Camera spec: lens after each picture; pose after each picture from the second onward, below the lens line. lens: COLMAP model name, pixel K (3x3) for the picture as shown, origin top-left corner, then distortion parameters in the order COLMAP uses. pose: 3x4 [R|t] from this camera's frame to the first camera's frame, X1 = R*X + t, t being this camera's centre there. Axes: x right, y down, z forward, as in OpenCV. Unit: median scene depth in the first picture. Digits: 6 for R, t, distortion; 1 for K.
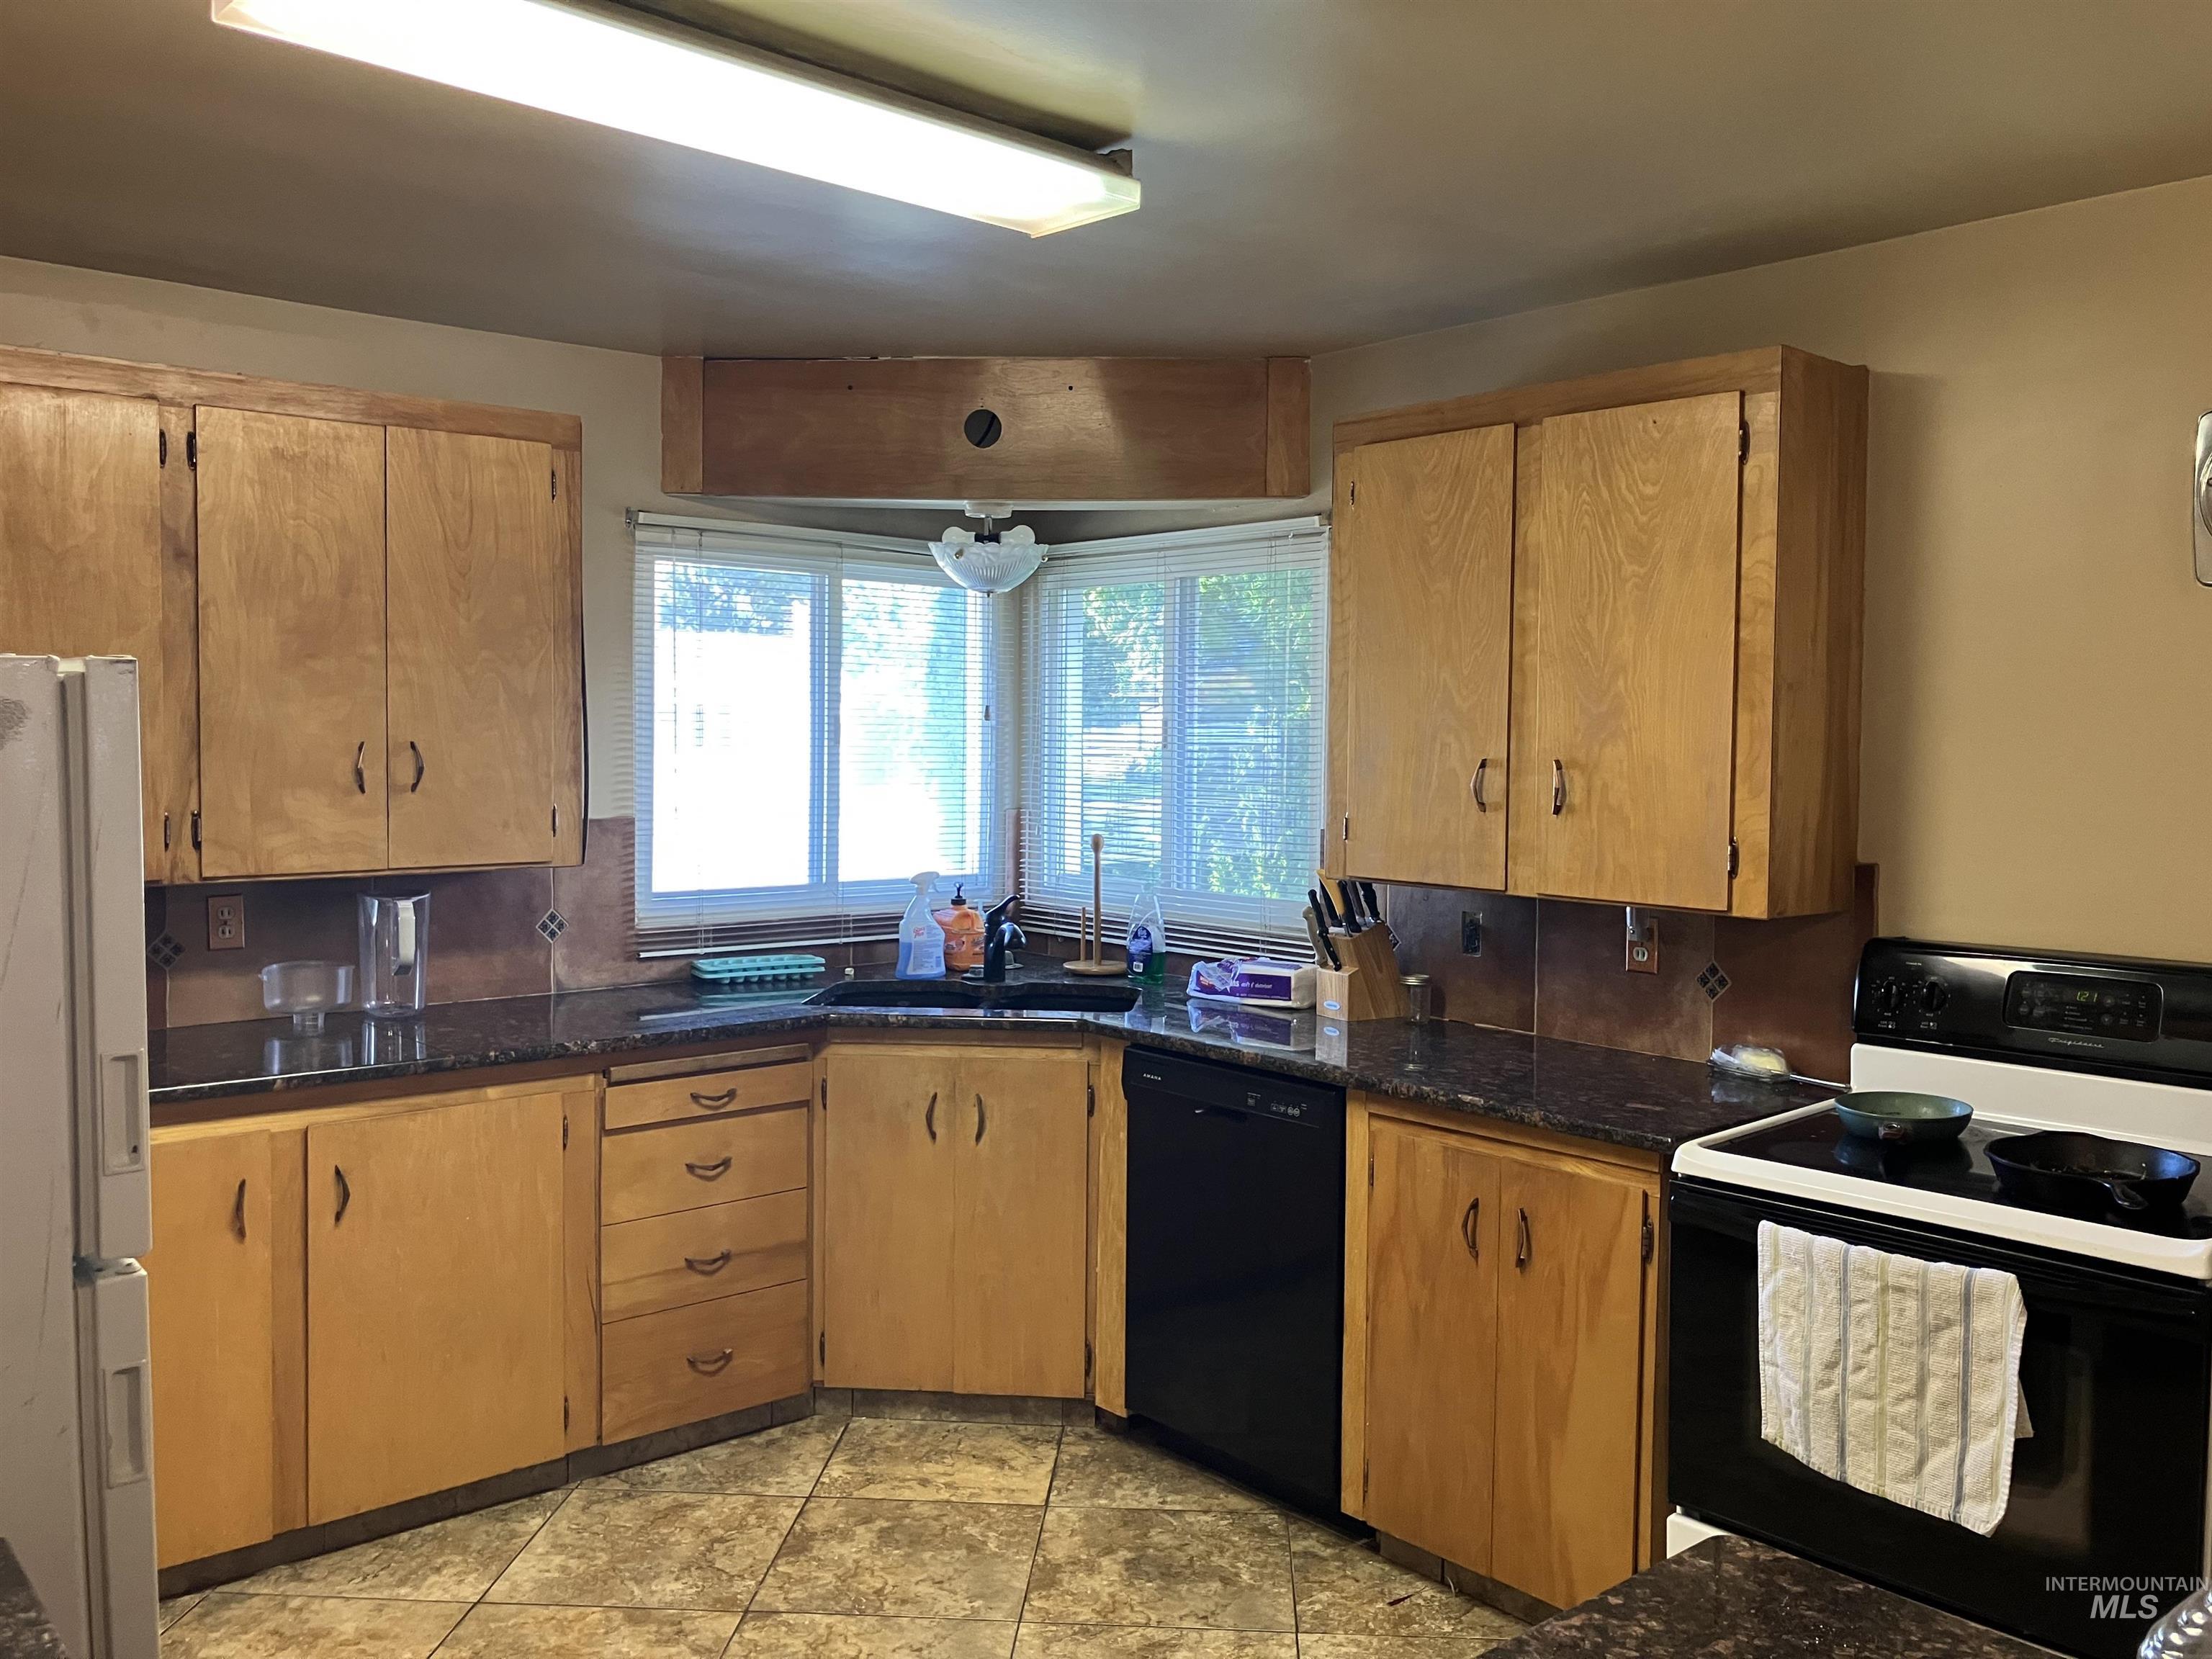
lens RADIAL K [[1781.6, 0, 1107.9], [0, 1781.6, 756.6], [0, 0, 1]] dist [0.000590, -0.000794]
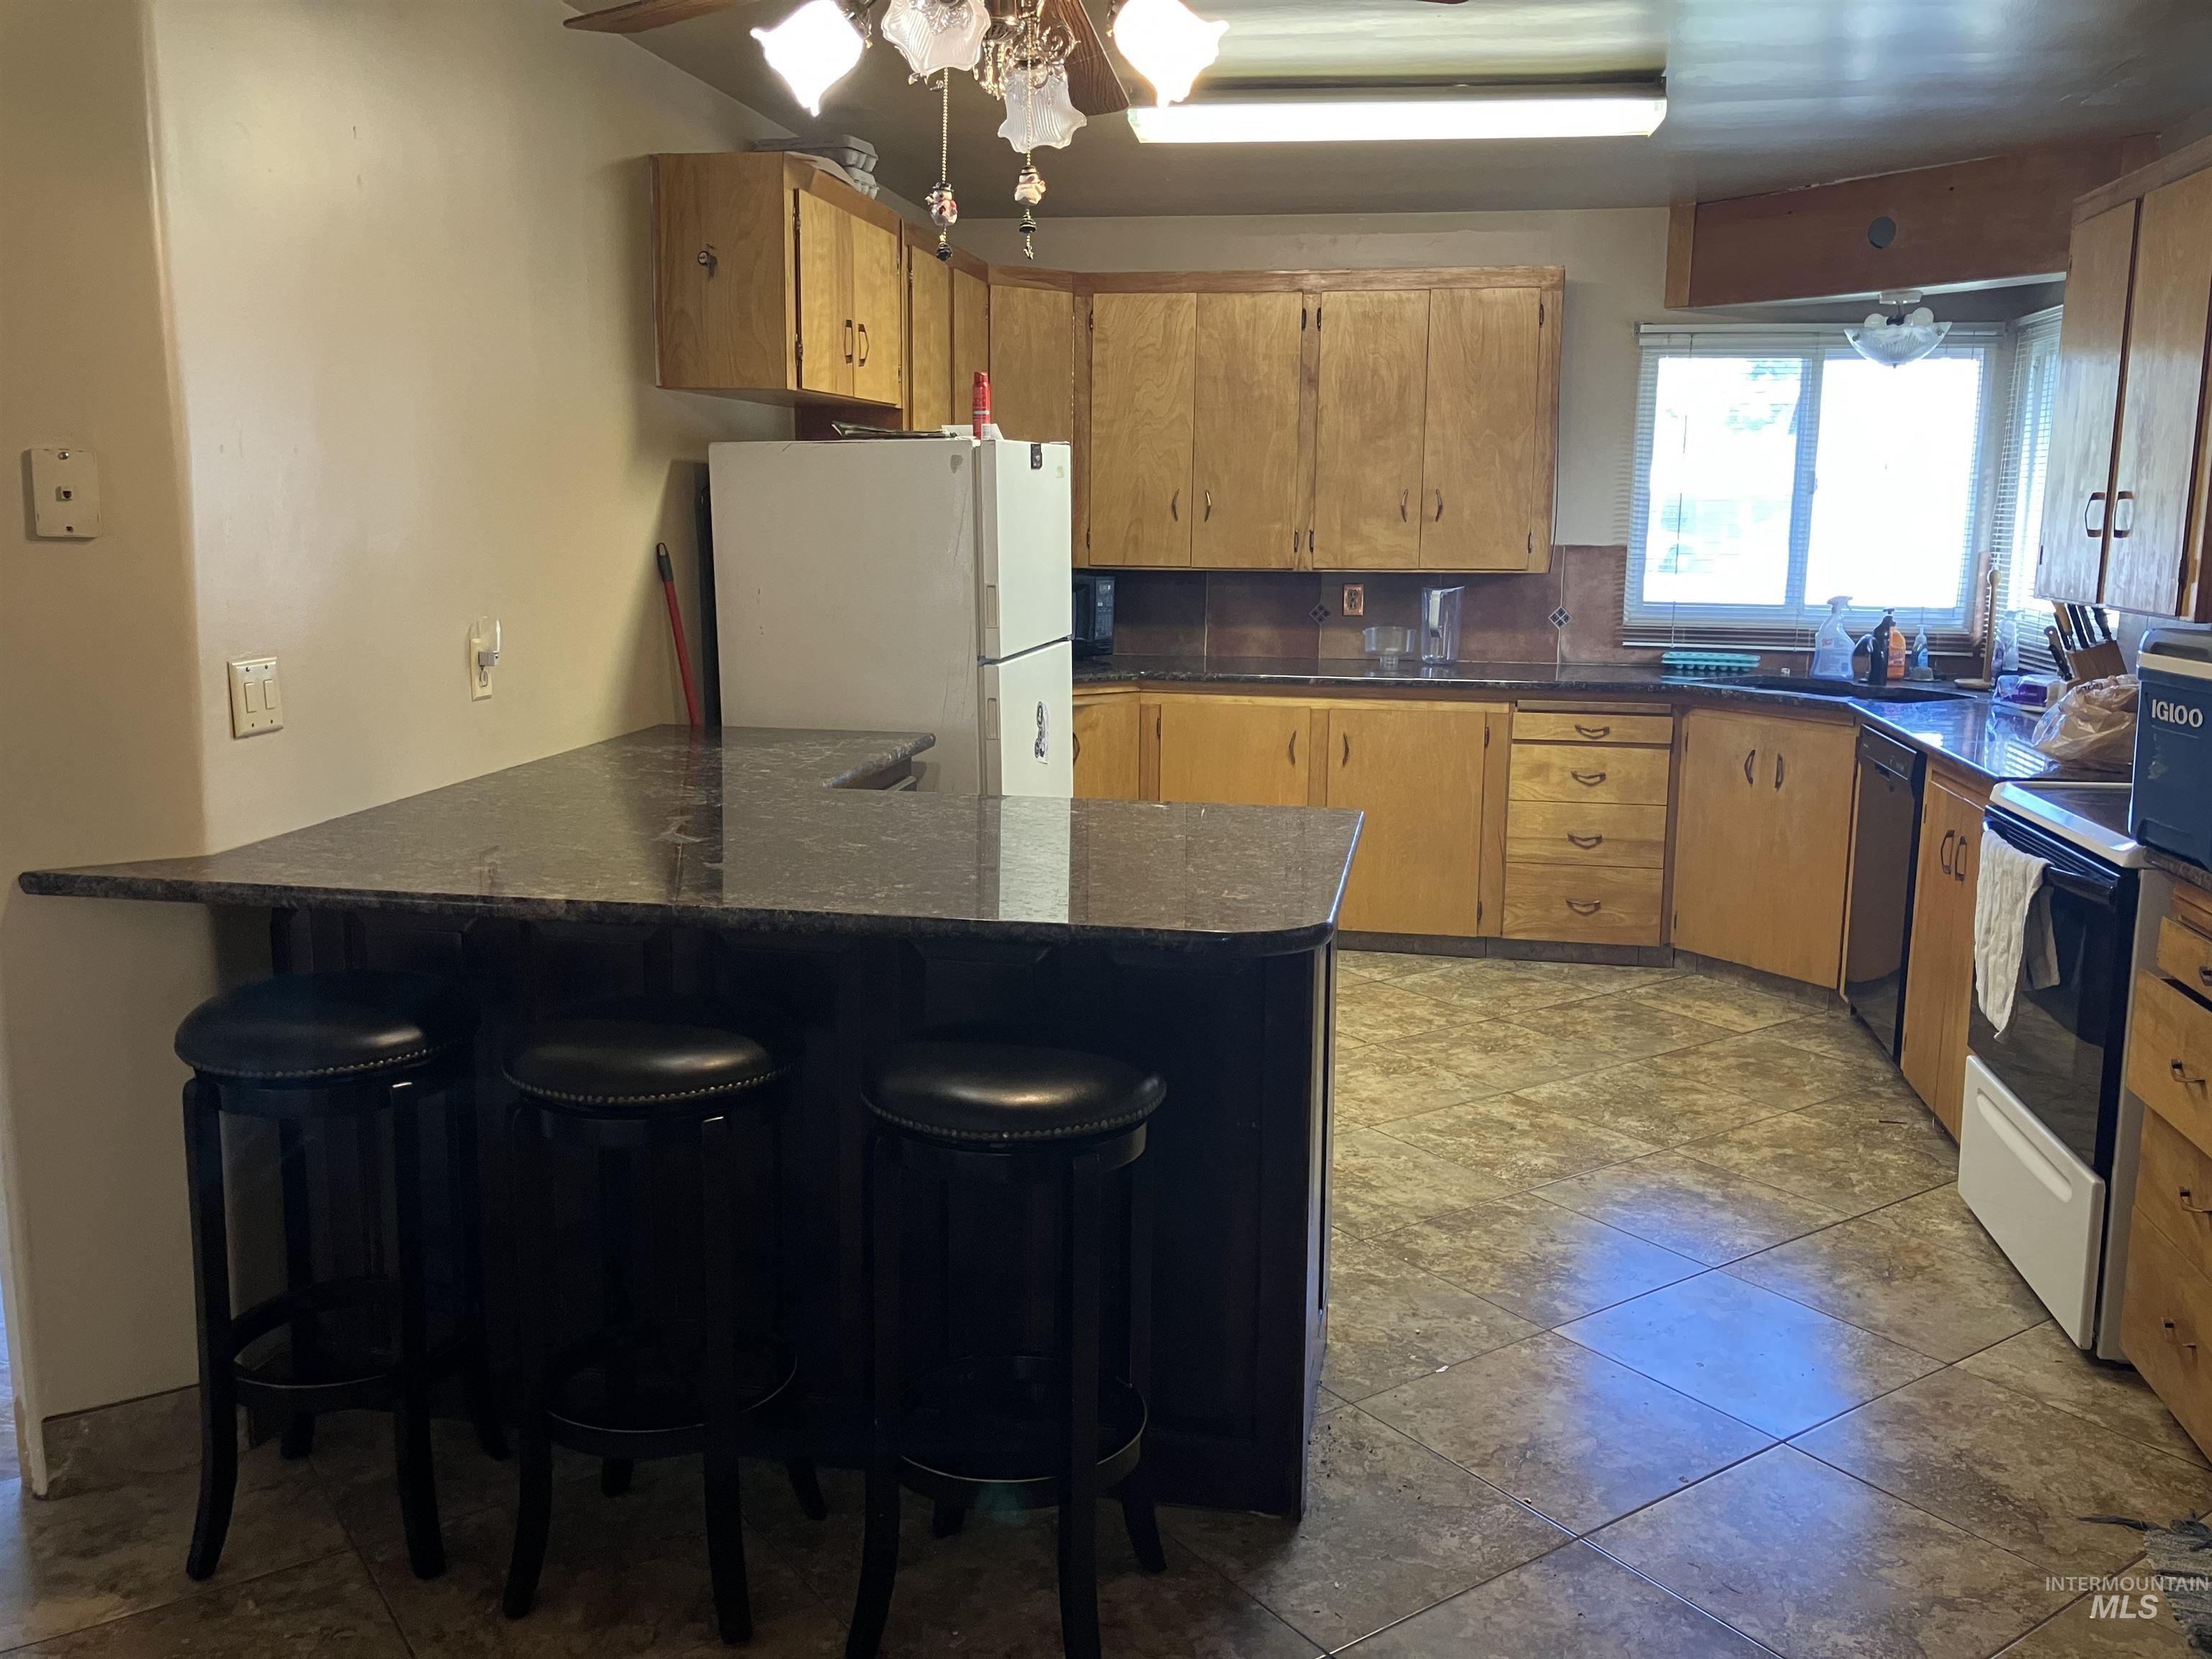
lens RADIAL K [[1776.5, 0, 1106.0], [0, 1776.5, 829.5], [0, 0, 1]] dist [-0.186692, 0.229818]
pose [[0.610130, 0.128837, -0.781756, 0.673189], [-0.000143, 0.986708, 0.162502, 0.035938], [0.792301, -0.099036, 0.602039, -0.200502]]
